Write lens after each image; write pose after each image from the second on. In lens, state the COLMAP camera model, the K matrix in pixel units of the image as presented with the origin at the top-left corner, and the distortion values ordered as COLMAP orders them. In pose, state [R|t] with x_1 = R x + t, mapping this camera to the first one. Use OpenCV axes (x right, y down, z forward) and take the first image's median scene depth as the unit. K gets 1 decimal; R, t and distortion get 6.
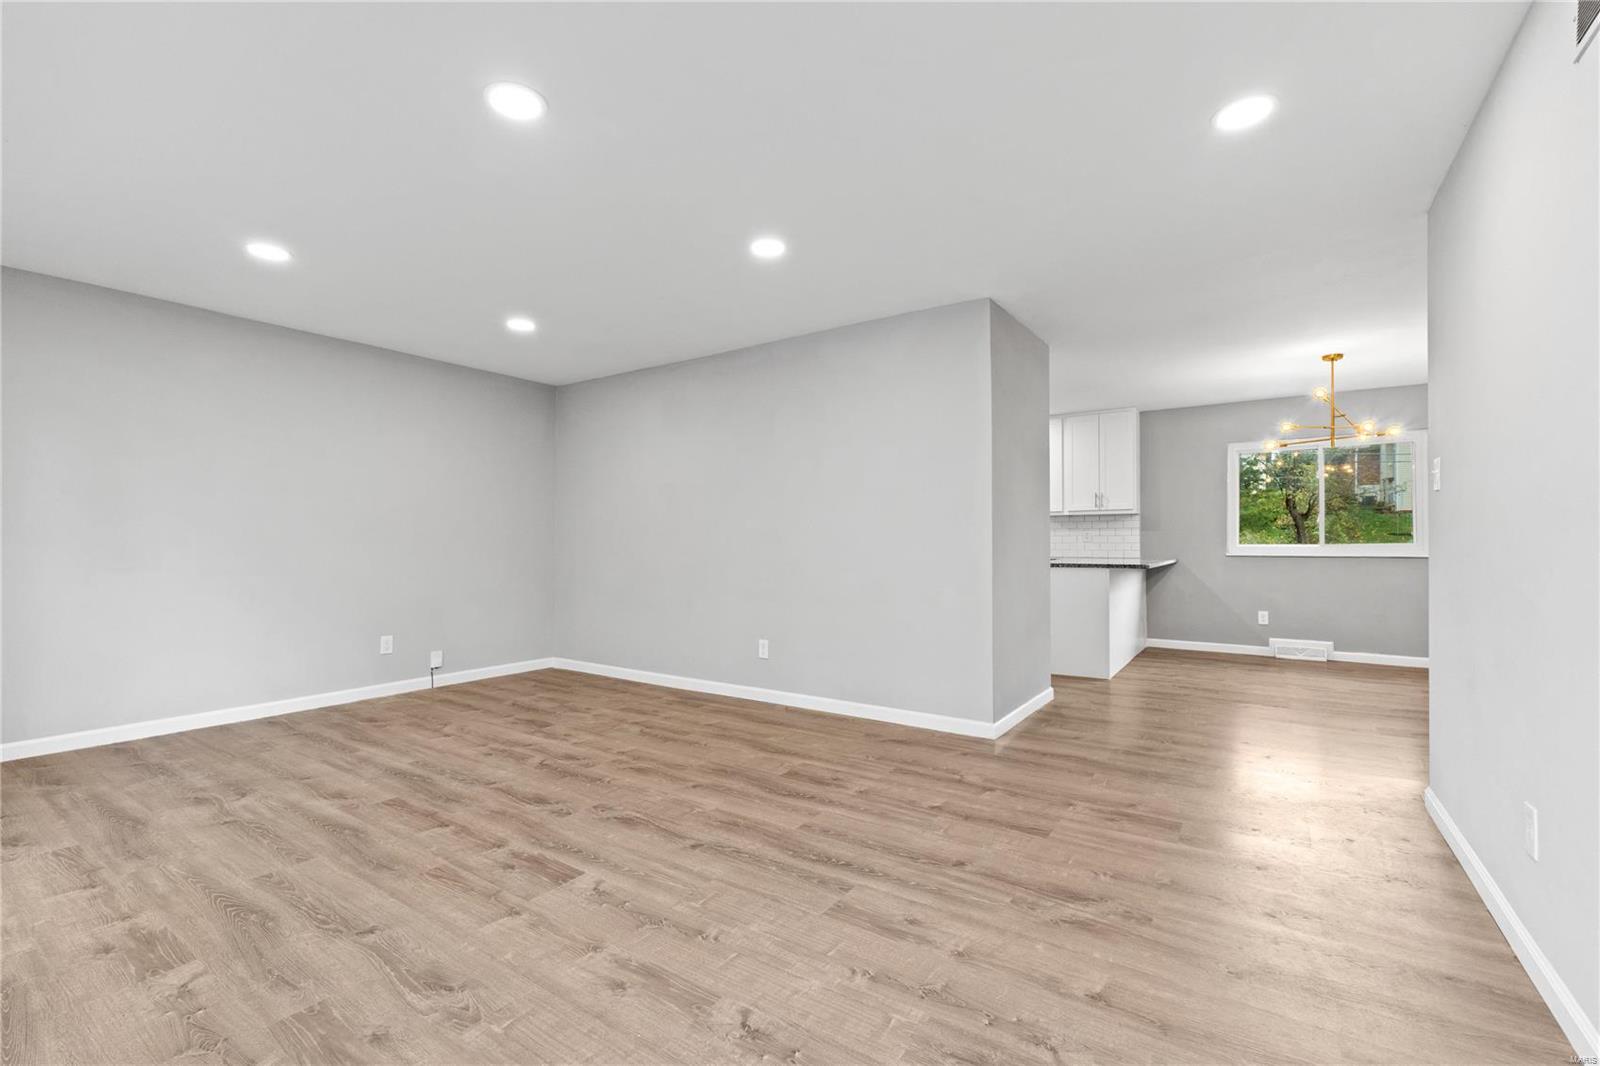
lens RADIAL K [[679.0, 0, 805.8], [0, 679.0, 536.7], [0, 0, 1]] dist [-0.006736, 0.000382]
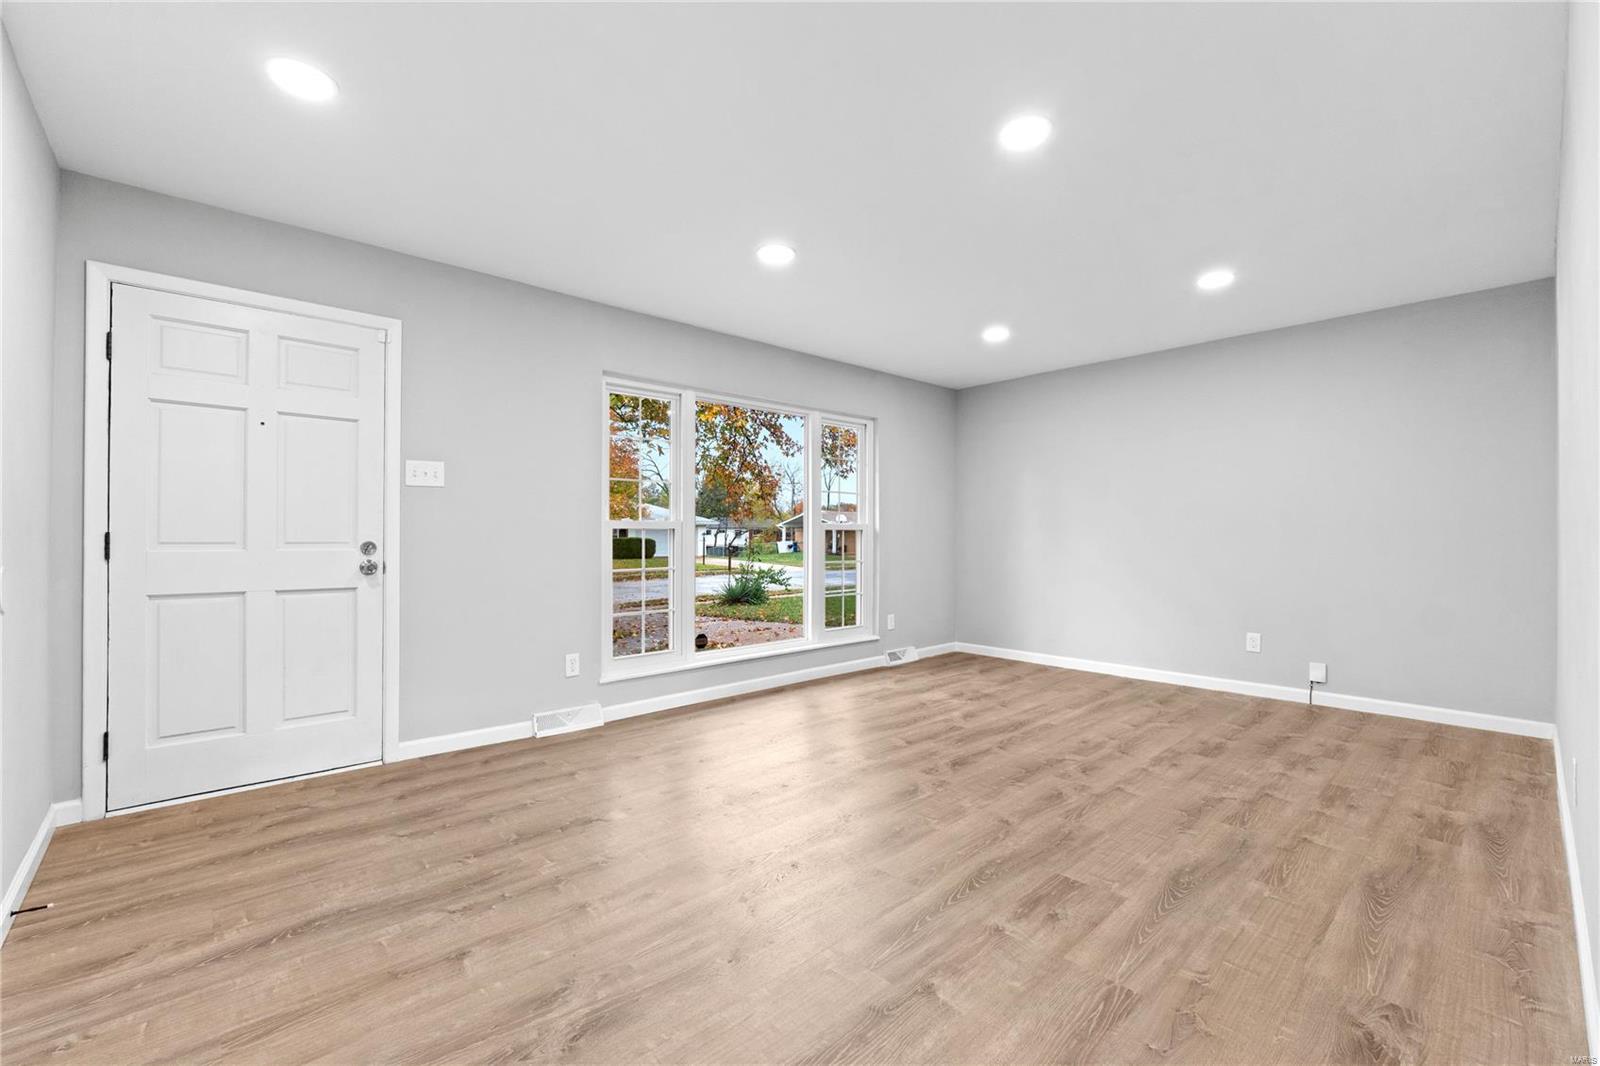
lens RADIAL K [[679.0, 0, 804.9], [0, 679.0, 533.5], [0, 0, 1]] dist [-0.006736, 0.000382]
pose [[-0.238139, -0.003682, -0.971224, 0.651442], [0.007900, 0.999952, -0.005728, 0.008818], [0.971199, -0.009037, -0.238099, 0.867175]]
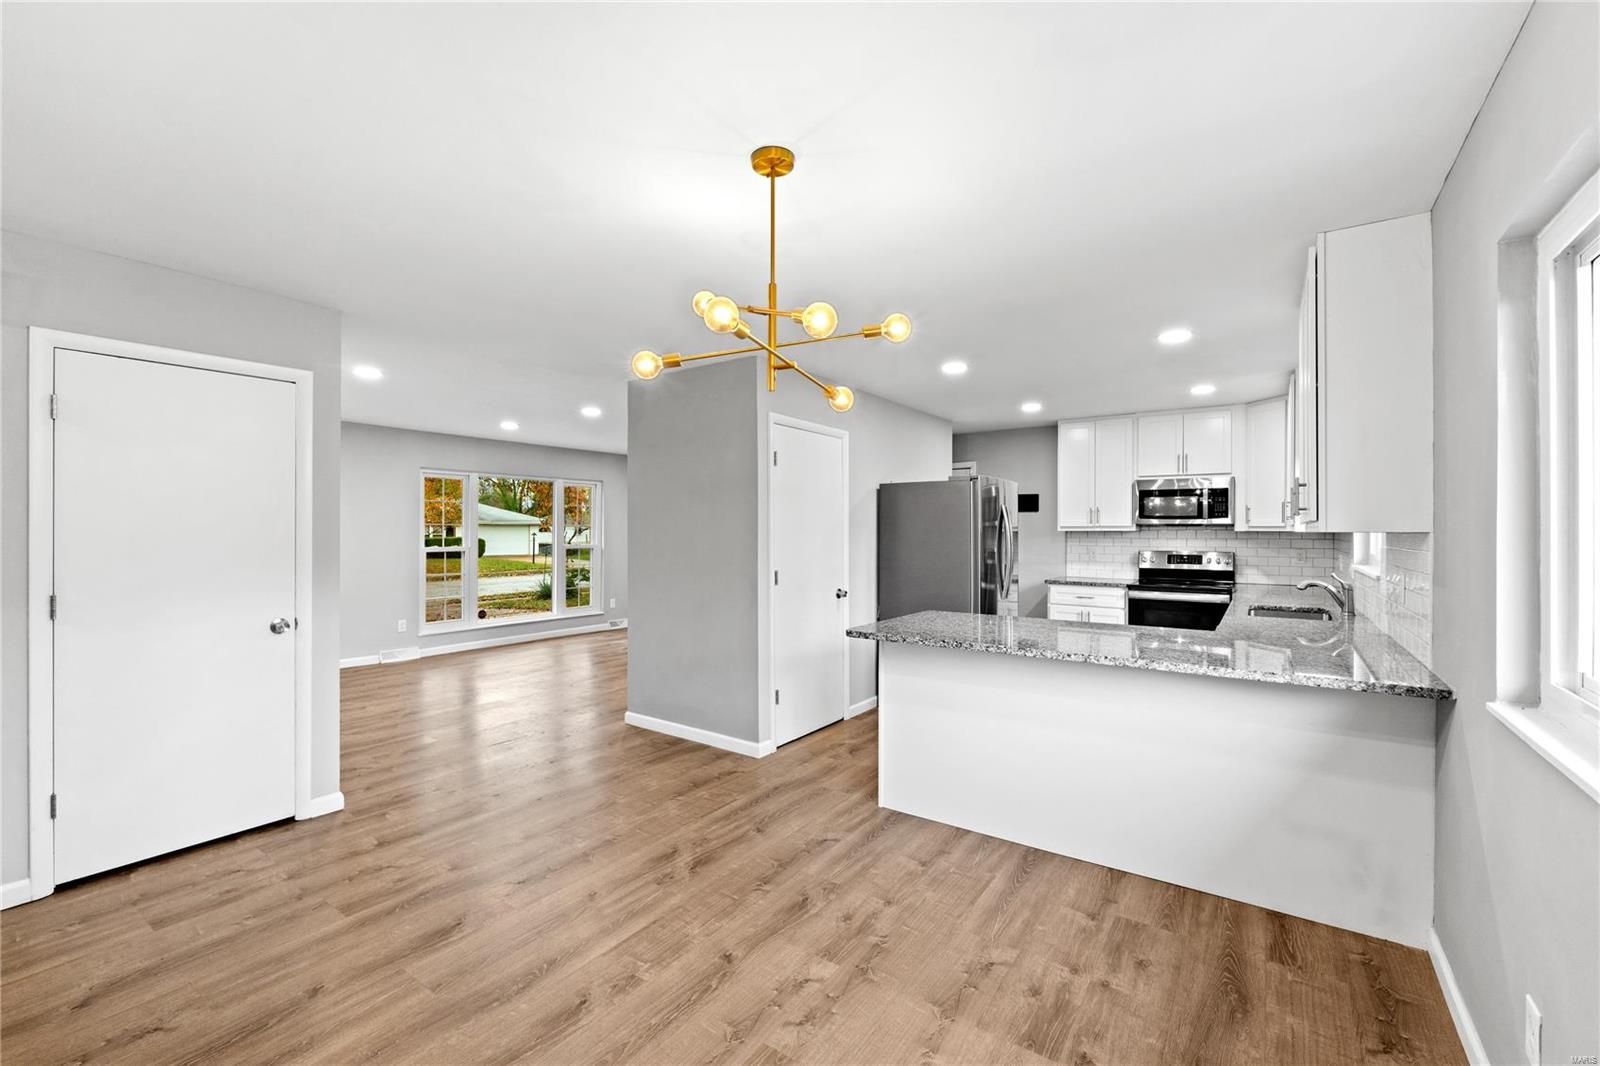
lens RADIAL K [[679.0, 0, 806.9], [0, 679.0, 531.3], [0, 0, 1]] dist [-0.006736, 0.000382]
pose [[-0.024223, -0.000776, -0.999706, 2.063752], [0.004698, 0.999989, -0.000890, -0.093198], [0.999696, -0.004718, -0.024219, 1.743643]]
